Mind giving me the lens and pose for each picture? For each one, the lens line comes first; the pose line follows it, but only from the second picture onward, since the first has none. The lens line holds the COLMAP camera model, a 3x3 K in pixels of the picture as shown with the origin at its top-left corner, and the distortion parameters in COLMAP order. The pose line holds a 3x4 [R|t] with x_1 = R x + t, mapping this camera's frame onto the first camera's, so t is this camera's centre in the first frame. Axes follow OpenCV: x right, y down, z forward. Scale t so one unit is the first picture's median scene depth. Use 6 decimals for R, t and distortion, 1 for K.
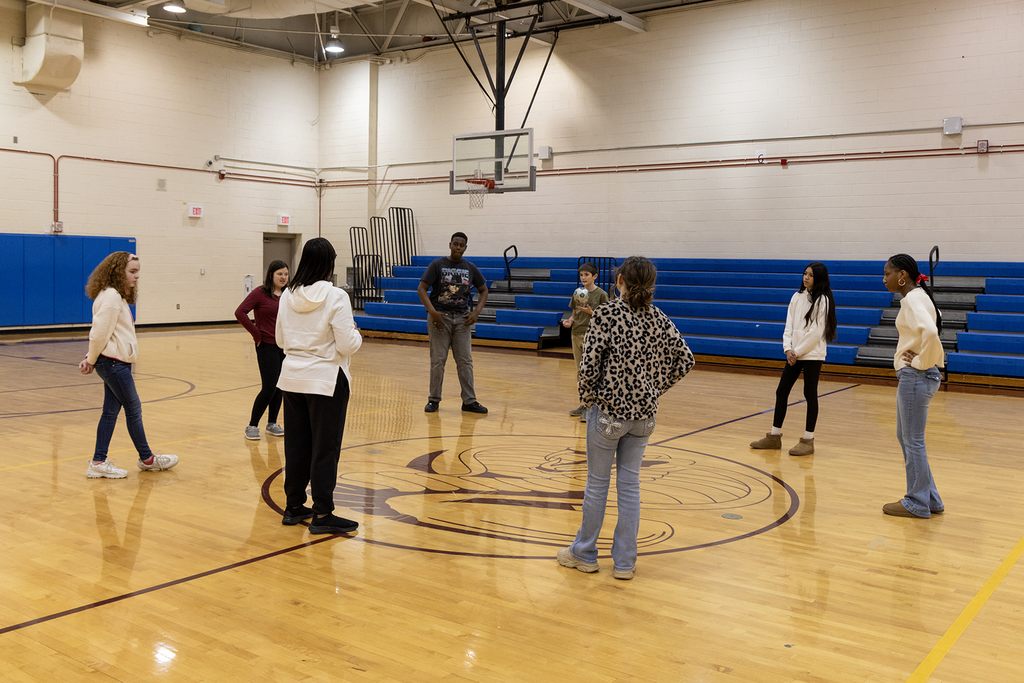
lens RADIAL K [[968.7, 0, 512.0], [0, 968.7, 341.5], [0, 0, 1]] dist [0.064677, -0.008734]
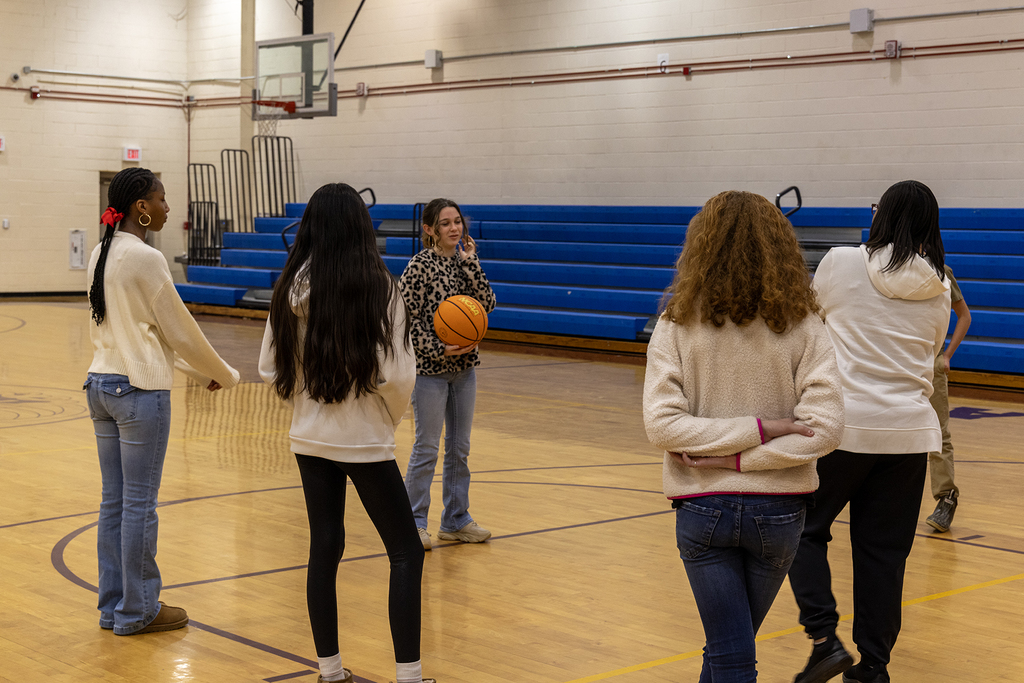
lens RADIAL K [[1738.3, 0, 512.0], [0, 1738.3, 341.5], [0, 0, 1]] dist [0.197660, -0.081010]
pose [[0.979089, 0.012014, -0.203079, 0.409590], [-0.014298, 0.999850, -0.009785, 0.030246], [0.202931, 0.012484, 0.979113, -0.287189]]
